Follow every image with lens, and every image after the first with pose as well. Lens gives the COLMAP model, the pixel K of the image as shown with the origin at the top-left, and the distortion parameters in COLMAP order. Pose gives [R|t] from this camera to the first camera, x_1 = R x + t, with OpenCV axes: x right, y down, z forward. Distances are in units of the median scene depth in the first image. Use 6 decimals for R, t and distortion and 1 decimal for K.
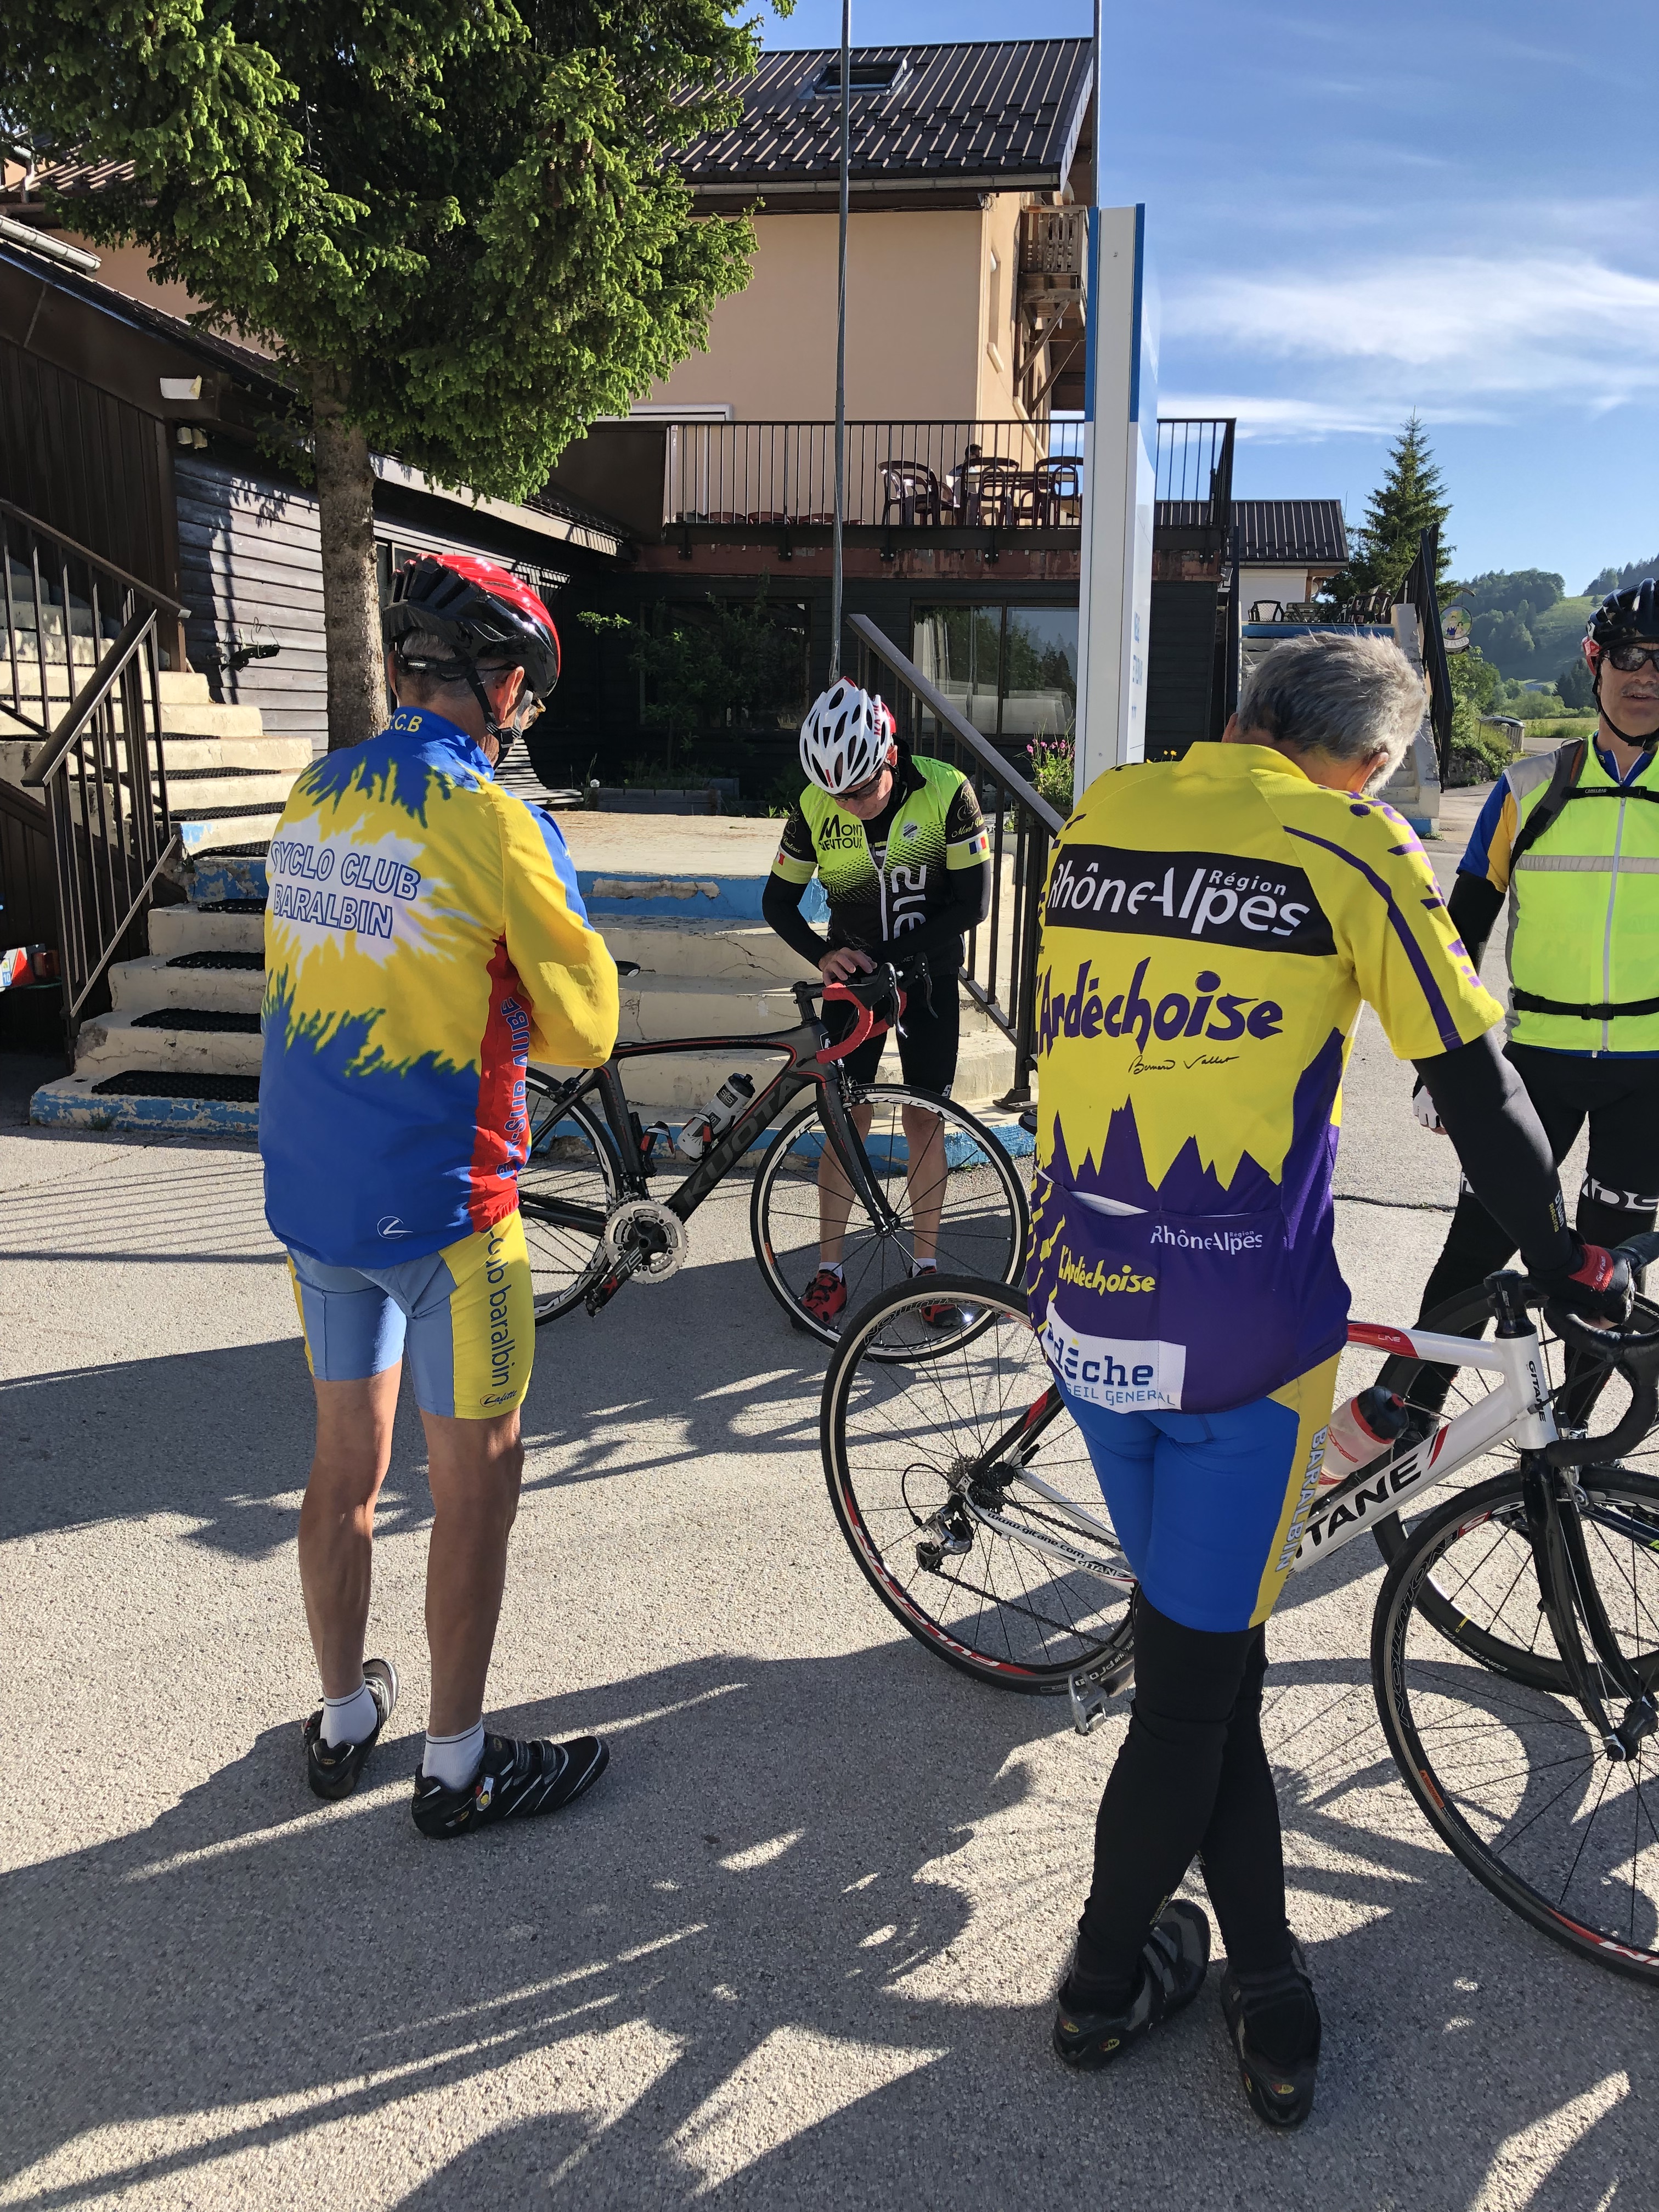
lens RADIAL K [[1809.2, 0, 805.6], [0, 1809.2, 1074.0], [0, 0, 1]] dist [0.035225, -0.017447]
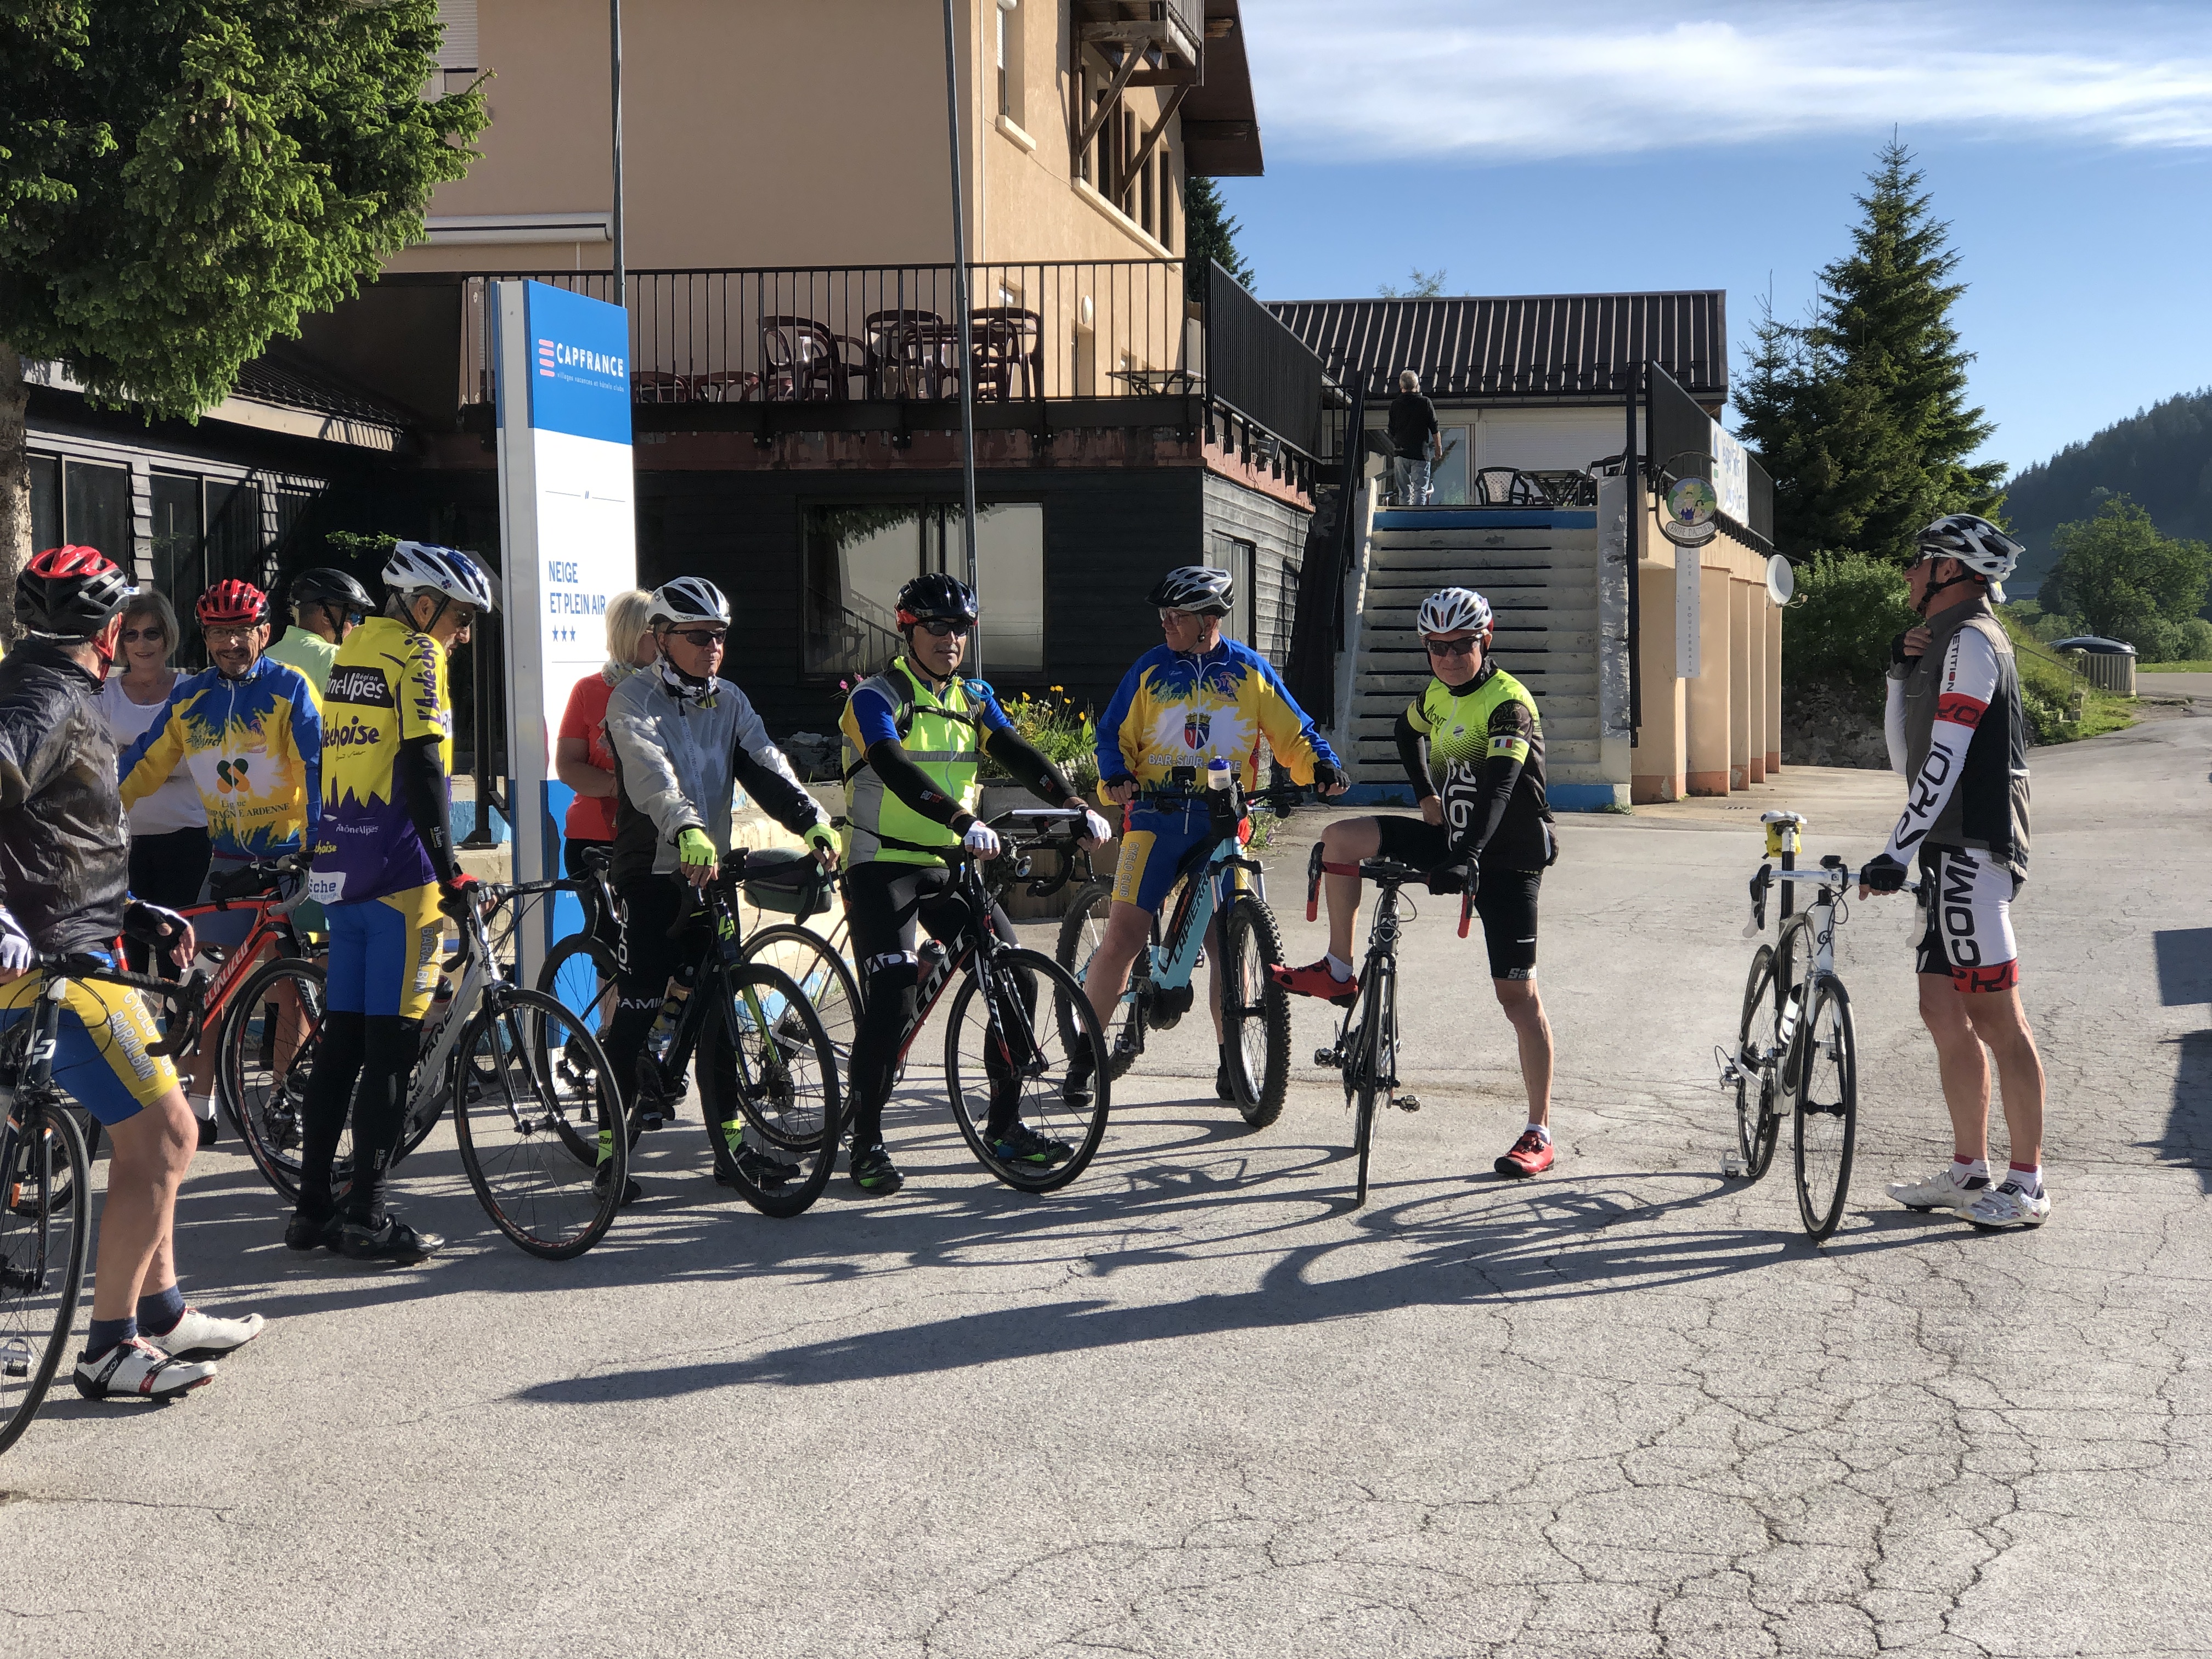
lens RADIAL K [[3628.8, 0, 1094.8], [0, 3628.8, 766.9], [0, 0, 1]] dist [0.127684, 0.000000]
pose [[0.999050, -0.031272, 0.030365, 0.221795], [0.035962, 0.985000, -0.168763, 0.166502], [-0.024632, 0.169694, 0.985189, -0.736695]]
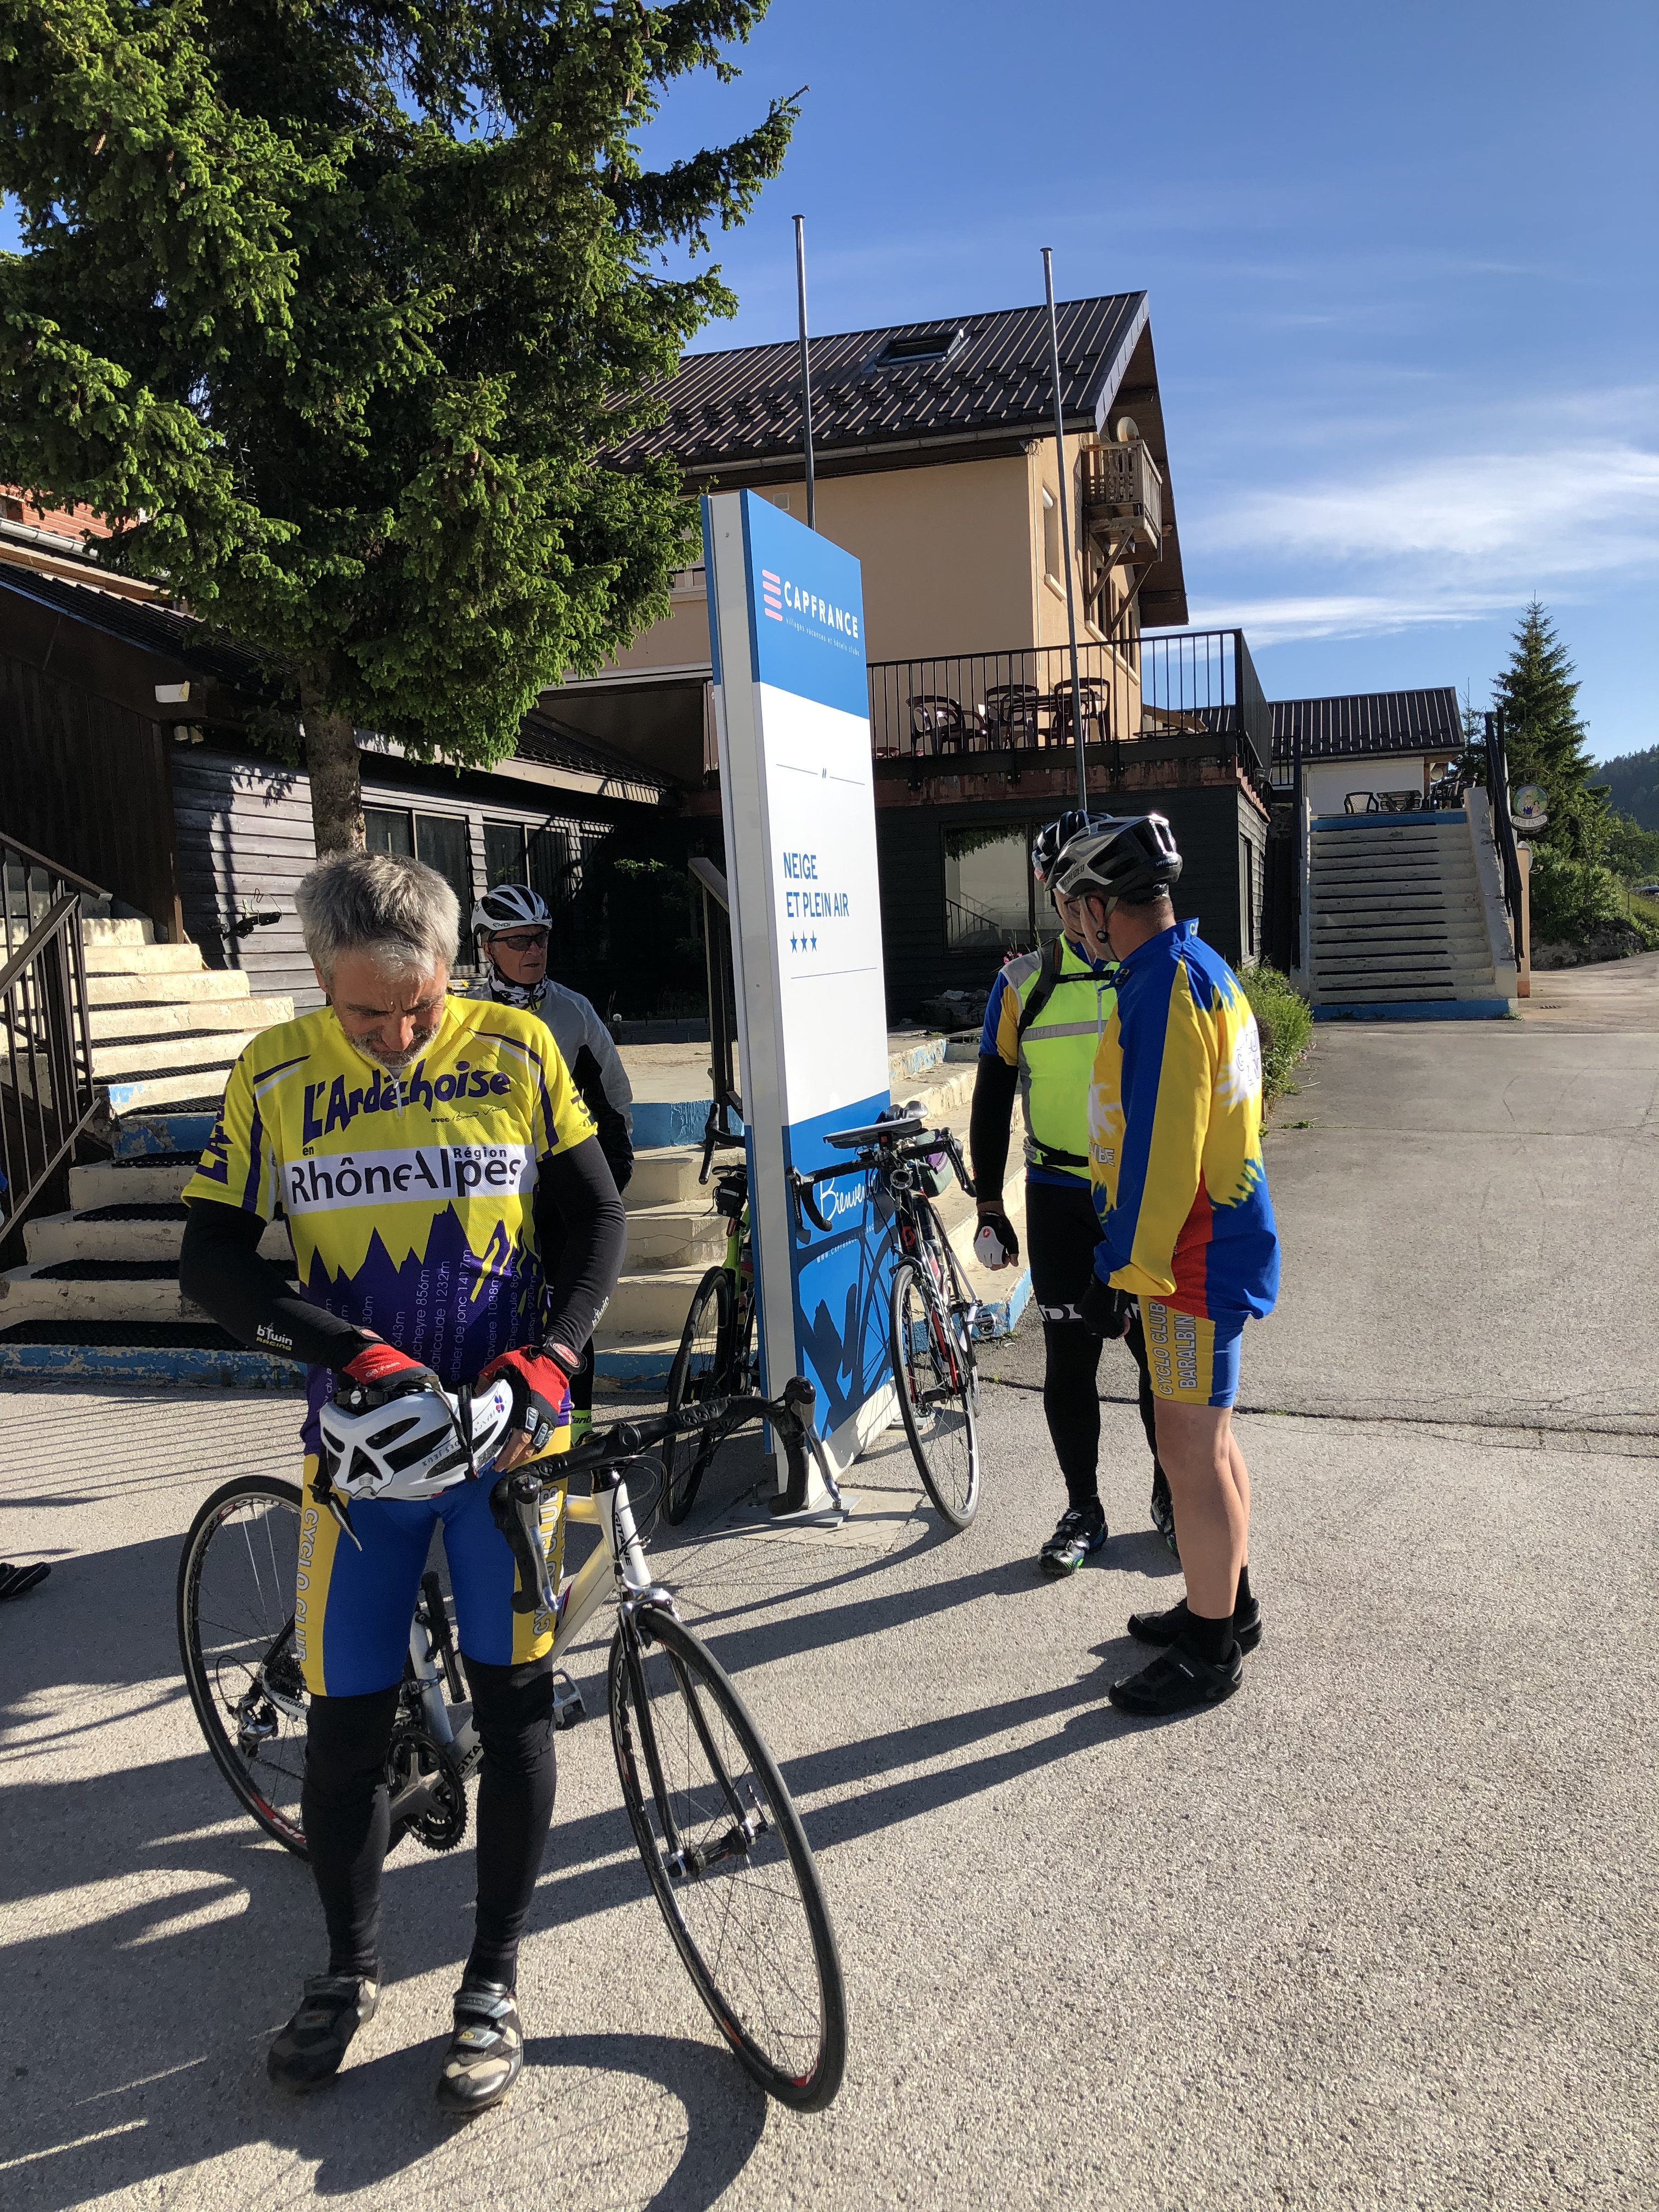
lens RADIAL K [[1809.2, 0, 799.0], [0, 1809.2, 1052.1], [0, 0, 1]] dist [0.035225, -0.017447]
pose [[0.992696, -0.062069, -0.103455, 0.129530], [0.047905, 0.989800, -0.134170, 0.004680], [0.110727, 0.128234, 0.985543, -0.014201]]
